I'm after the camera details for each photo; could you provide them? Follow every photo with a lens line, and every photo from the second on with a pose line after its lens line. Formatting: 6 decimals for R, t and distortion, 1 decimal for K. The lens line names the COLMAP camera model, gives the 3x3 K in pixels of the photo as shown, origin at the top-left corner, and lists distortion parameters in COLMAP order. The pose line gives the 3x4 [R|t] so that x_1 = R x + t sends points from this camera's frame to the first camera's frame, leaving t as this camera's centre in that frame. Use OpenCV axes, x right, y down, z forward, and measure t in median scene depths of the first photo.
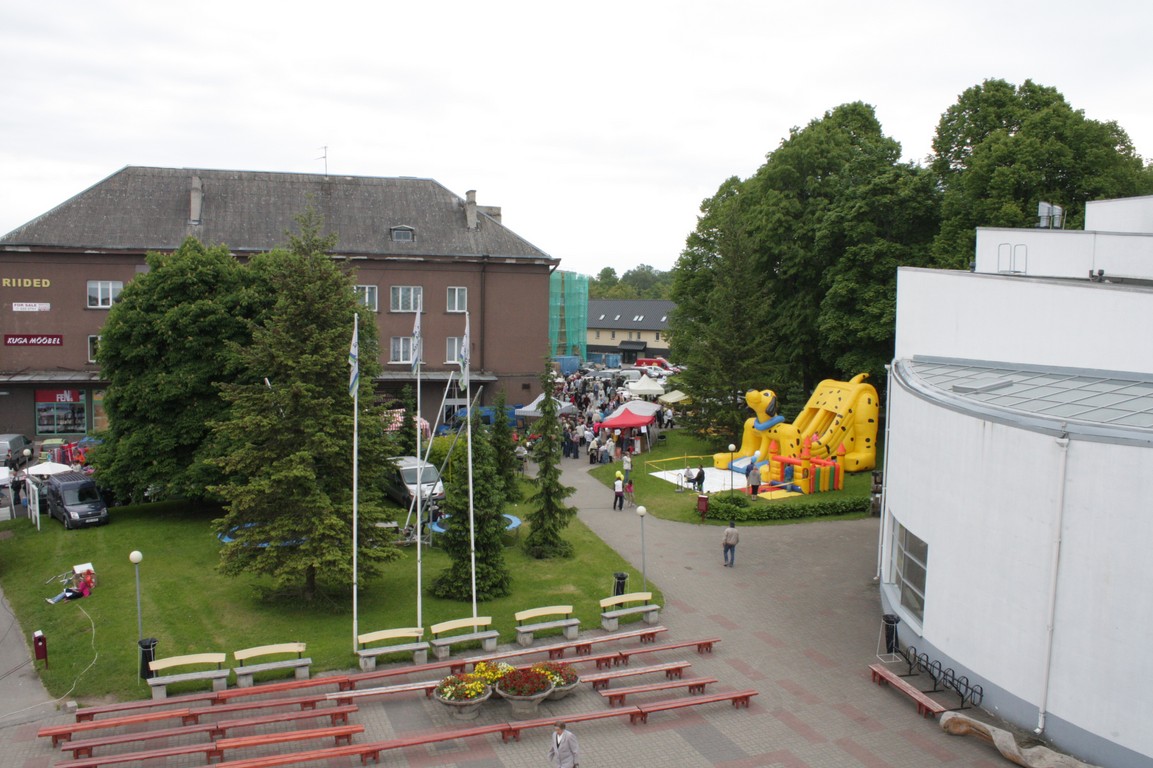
lens RADIAL K [[965.2, 0, 573.3], [0, 965.2, 384.4], [0, 0, 1]] dist [-0.169911, 0.152030]
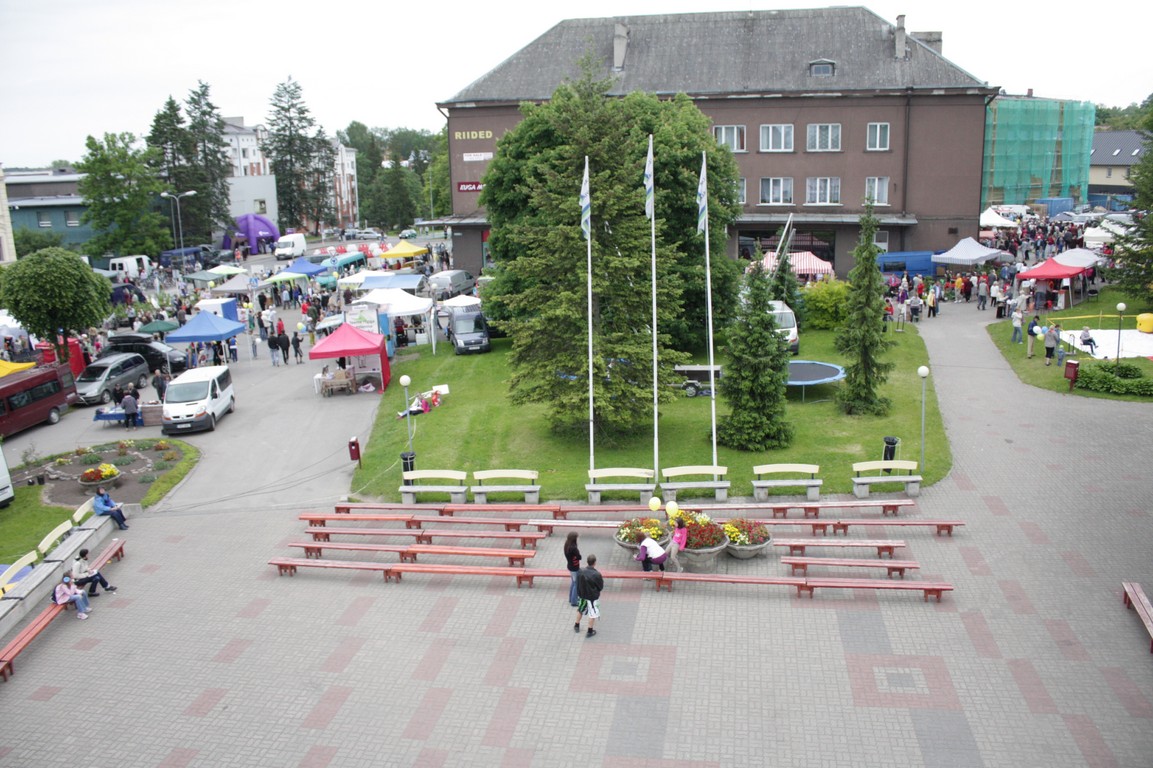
lens RADIAL K [[965.2, 0, 578.8], [0, 965.2, 376.1], [0, 0, 1]] dist [-0.169911, 0.152030]
pose [[0.863071, 0.076809, -0.499208, 0.233652], [0.001873, 0.987876, 0.155236, -0.001535], [0.505079, -0.134915, 0.852463, 0.085581]]
